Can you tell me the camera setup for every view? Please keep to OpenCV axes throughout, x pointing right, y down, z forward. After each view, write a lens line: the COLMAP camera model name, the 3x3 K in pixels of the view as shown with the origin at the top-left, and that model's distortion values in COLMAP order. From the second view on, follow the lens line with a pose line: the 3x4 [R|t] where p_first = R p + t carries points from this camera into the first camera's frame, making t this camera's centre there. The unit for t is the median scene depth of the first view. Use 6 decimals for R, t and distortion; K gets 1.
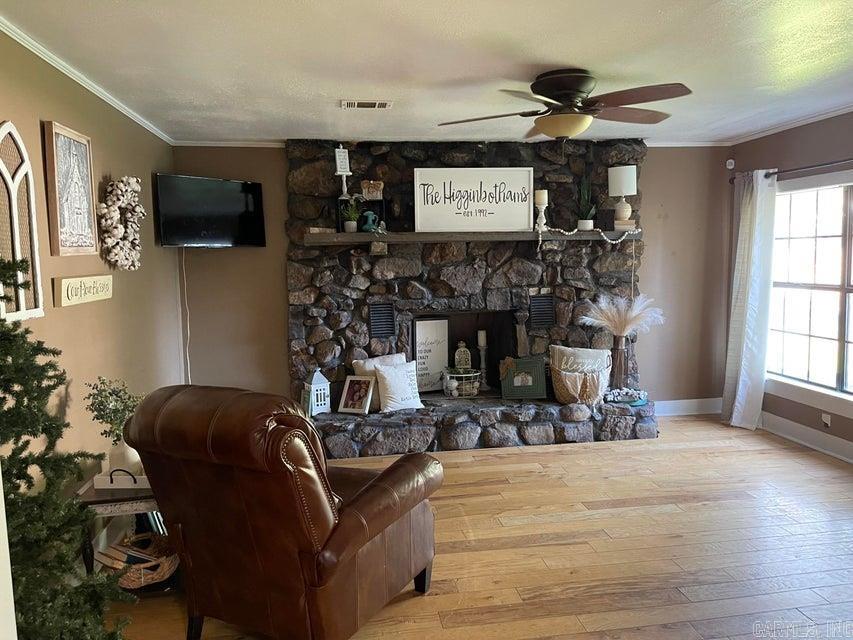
lens RADIAL K [[646.7, 0, 419.3], [0, 646.7, 325.4], [0, 0, 1]] dist [0.069937, -0.093589]
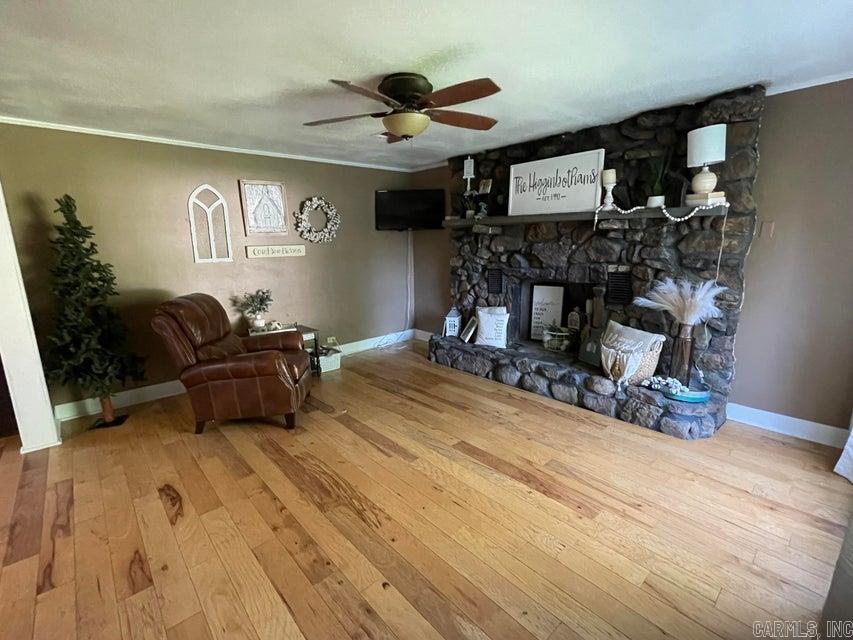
lens RADIAL K [[392.3, 0, 420.3], [0, 392.3, 325.6], [0, 0, 1]] dist [-0.000120, -0.003281]
pose [[0.550763, 0.188076, -0.813196, 0.575302], [-0.083630, 0.981814, 0.170432, -0.045908], [0.830461, -0.025860, 0.556476, 0.396199]]
